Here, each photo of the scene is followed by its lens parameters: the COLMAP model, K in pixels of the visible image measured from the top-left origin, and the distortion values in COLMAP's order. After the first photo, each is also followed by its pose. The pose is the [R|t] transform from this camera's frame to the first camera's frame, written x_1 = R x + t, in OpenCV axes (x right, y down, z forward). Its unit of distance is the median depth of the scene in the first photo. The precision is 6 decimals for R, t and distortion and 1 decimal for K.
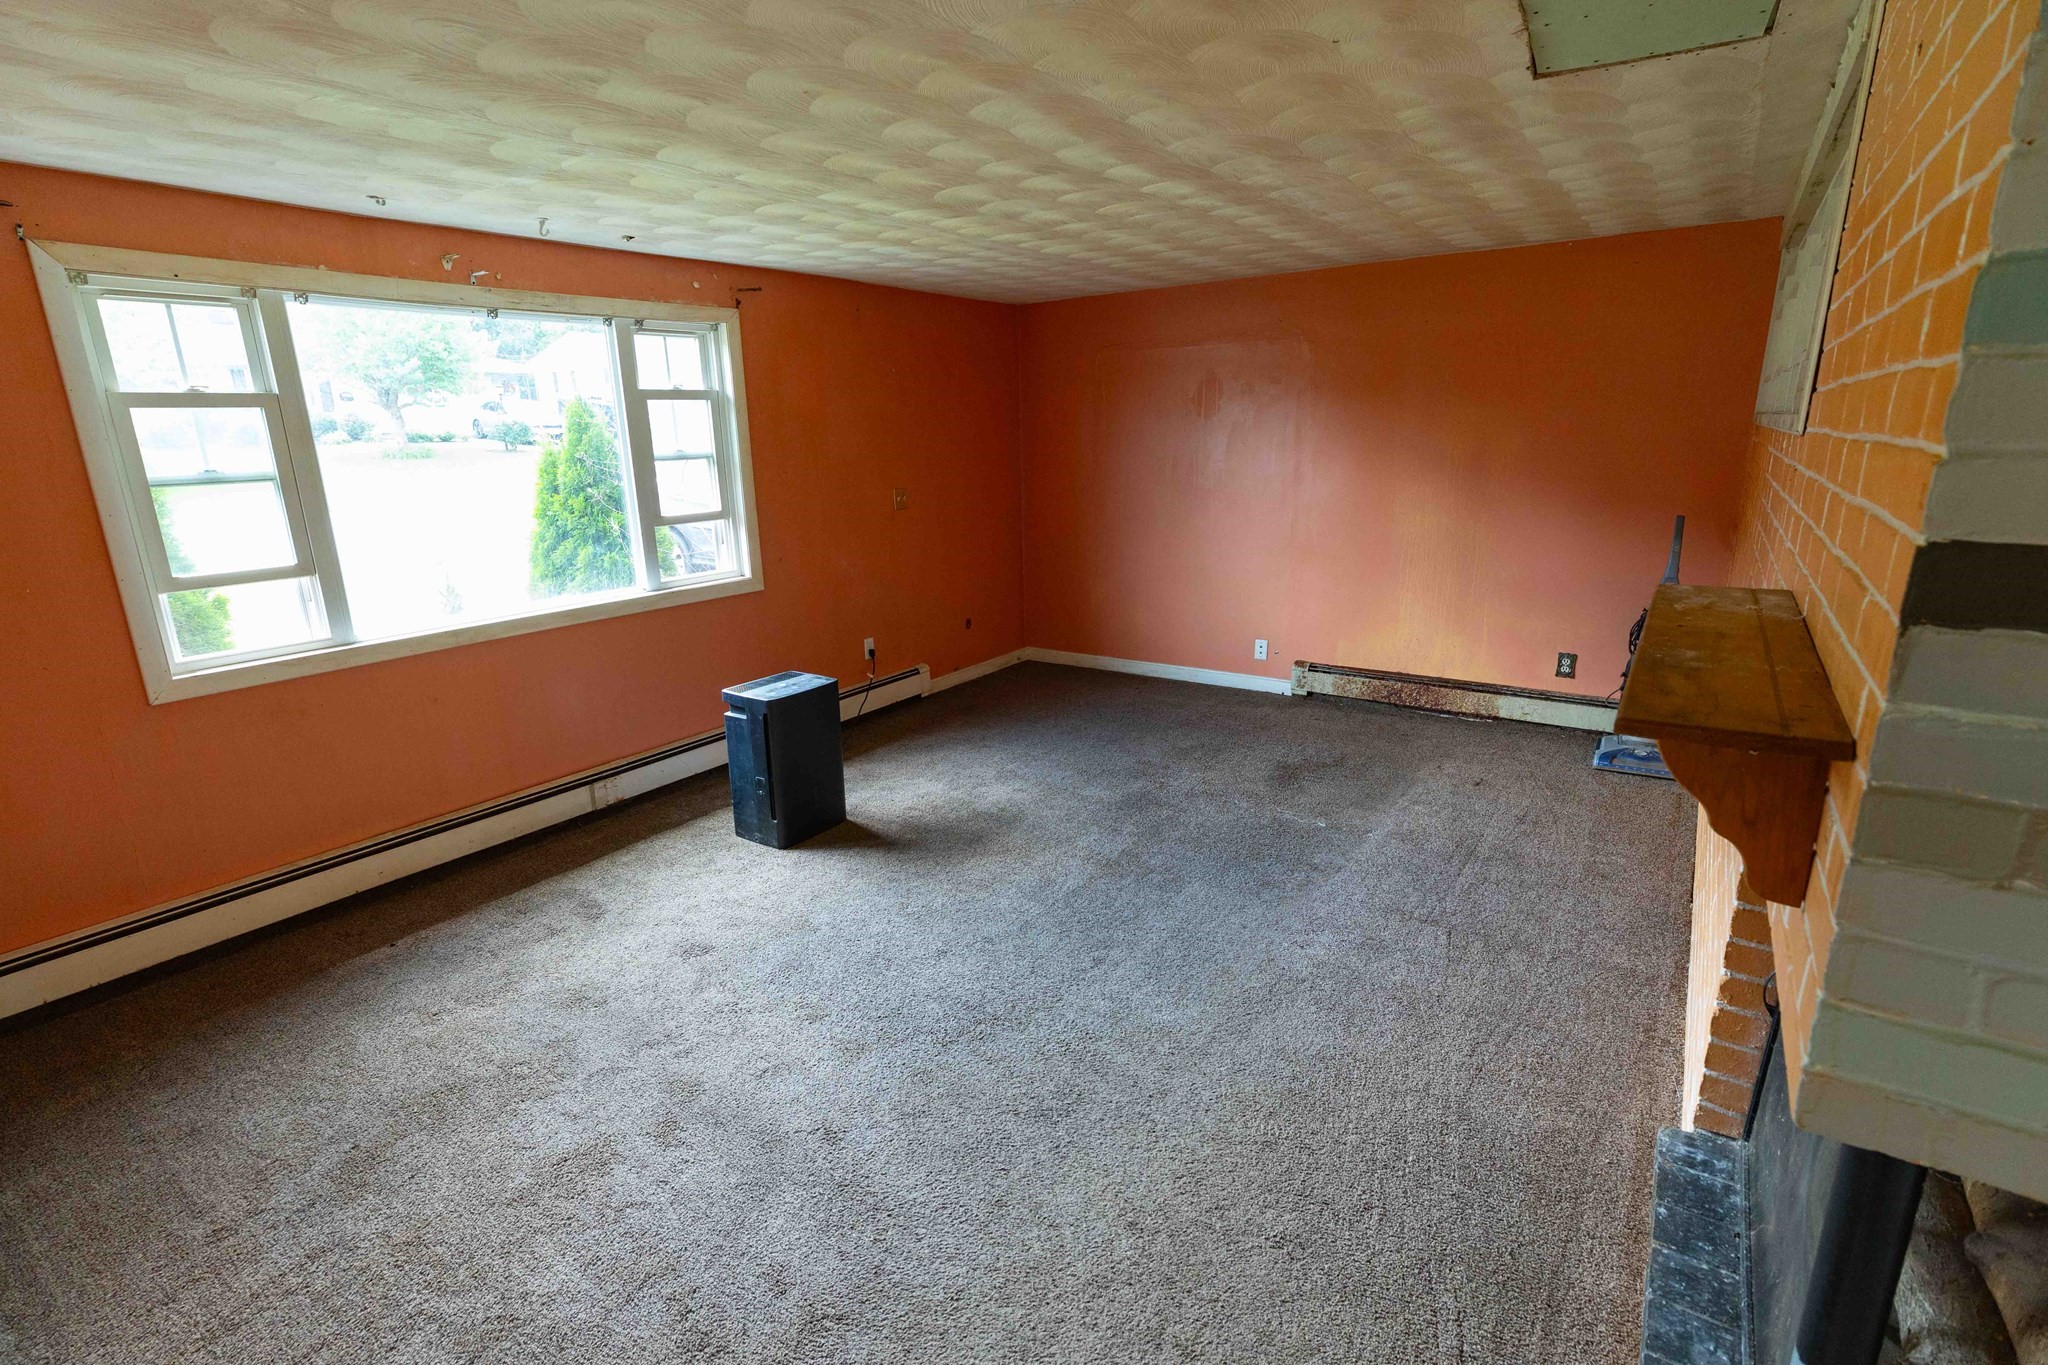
lens RADIAL K [[954.3, 0, 1000.2], [0, 954.3, 681.1], [0, 0, 1]] dist [-0.003630, -0.000004]
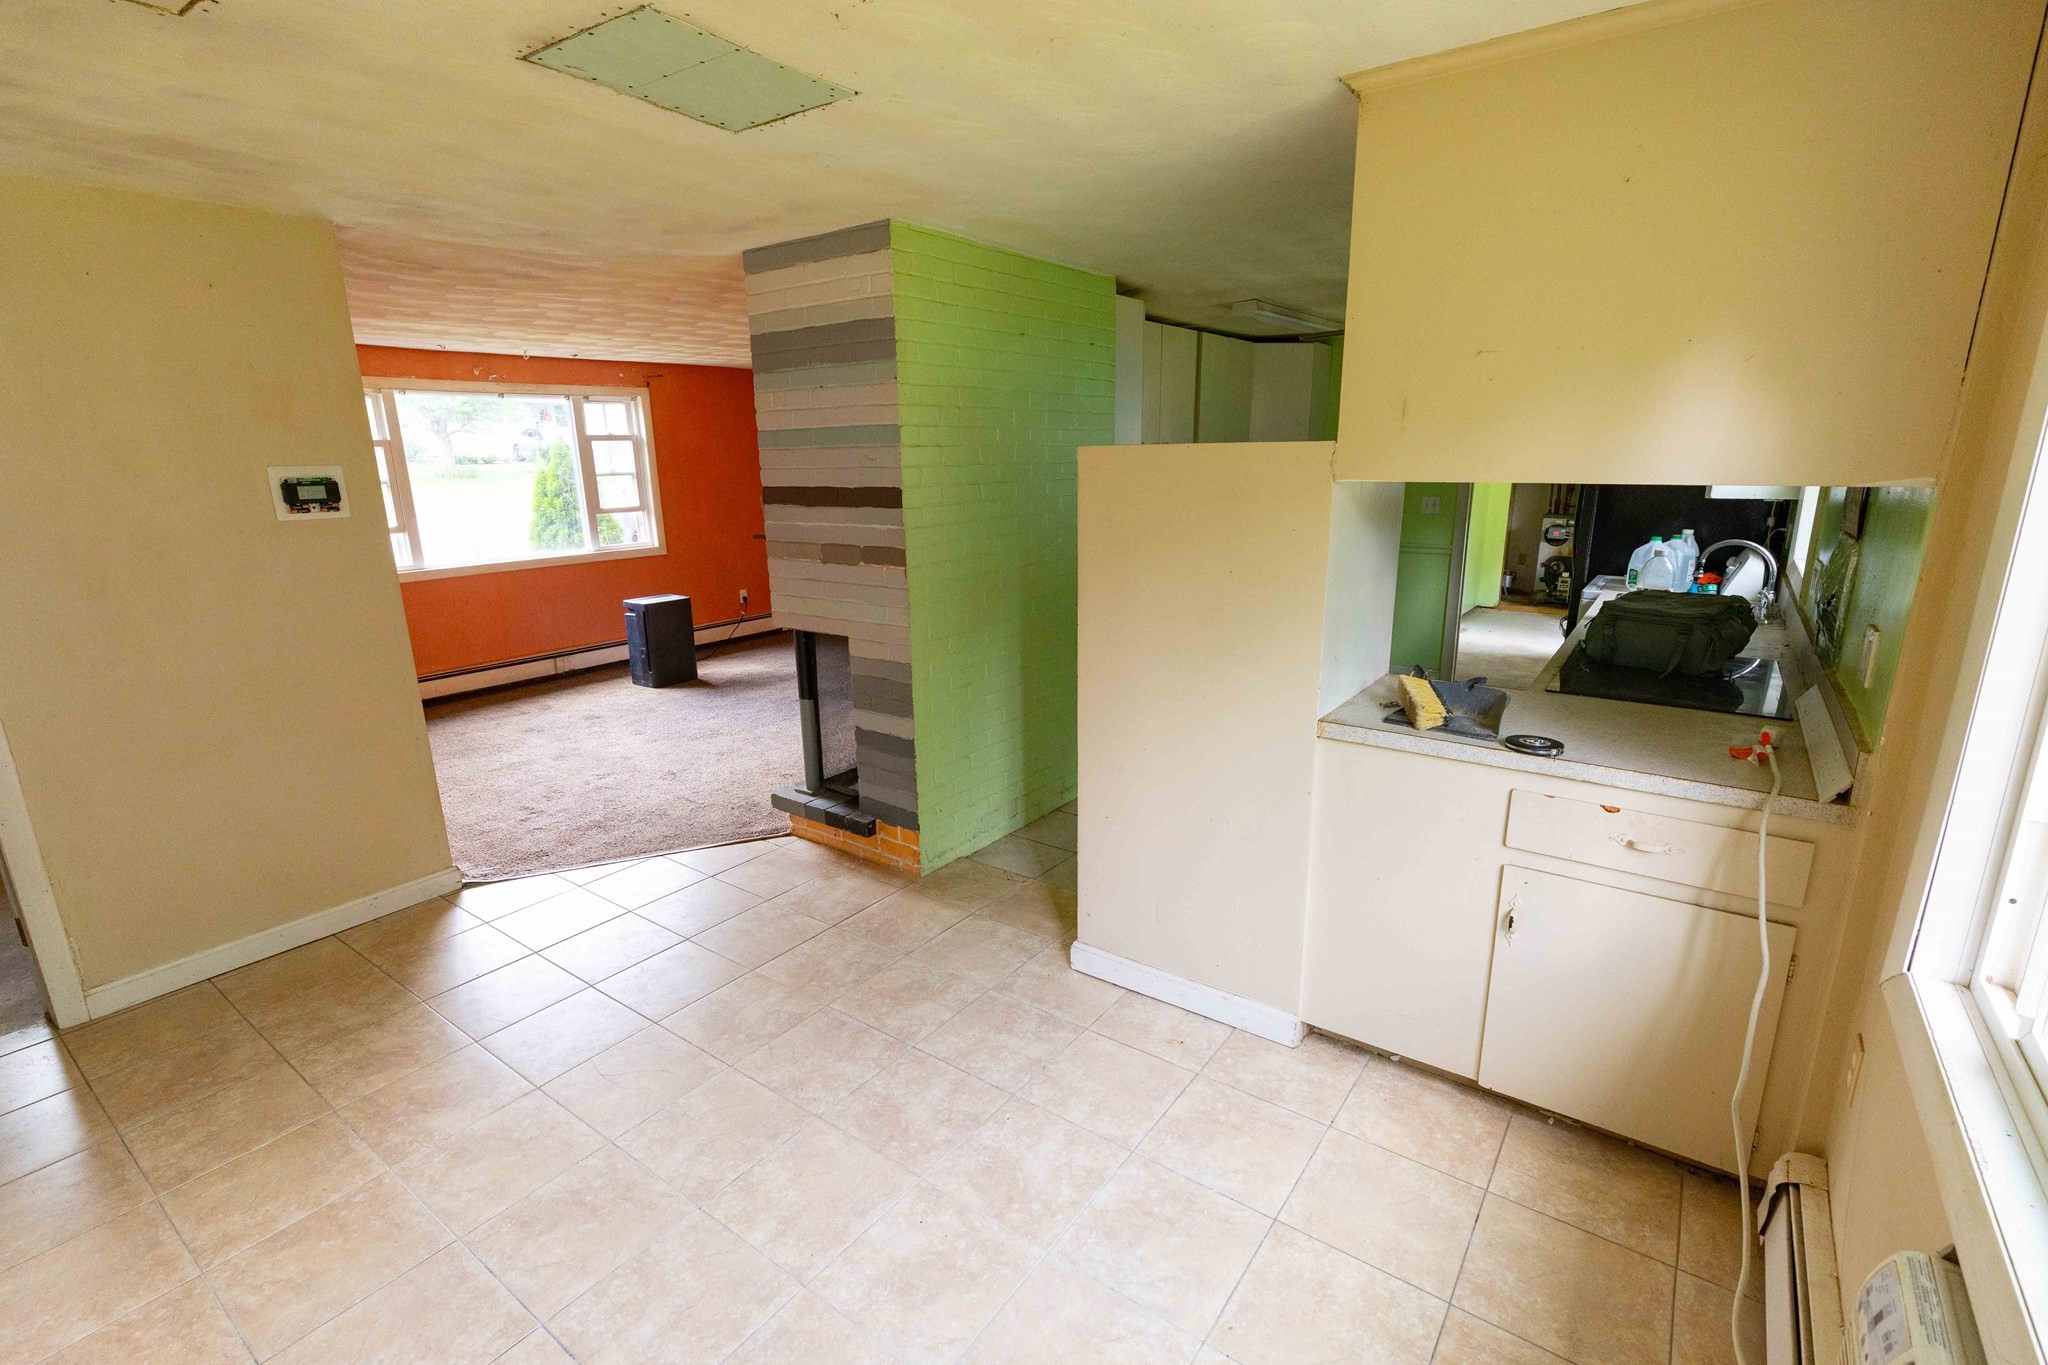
lens RADIAL K [[938.4, 0, 1020.2], [0, 938.4, 685.2], [0, 0, 1]] dist [-0.004713, 0.003721]
pose [[0.999913, 0.007633, -0.010720, 0.422293], [-0.007814, 0.999826, -0.016959, 0.169367], [0.010589, 0.017041, 0.999799, -0.676904]]
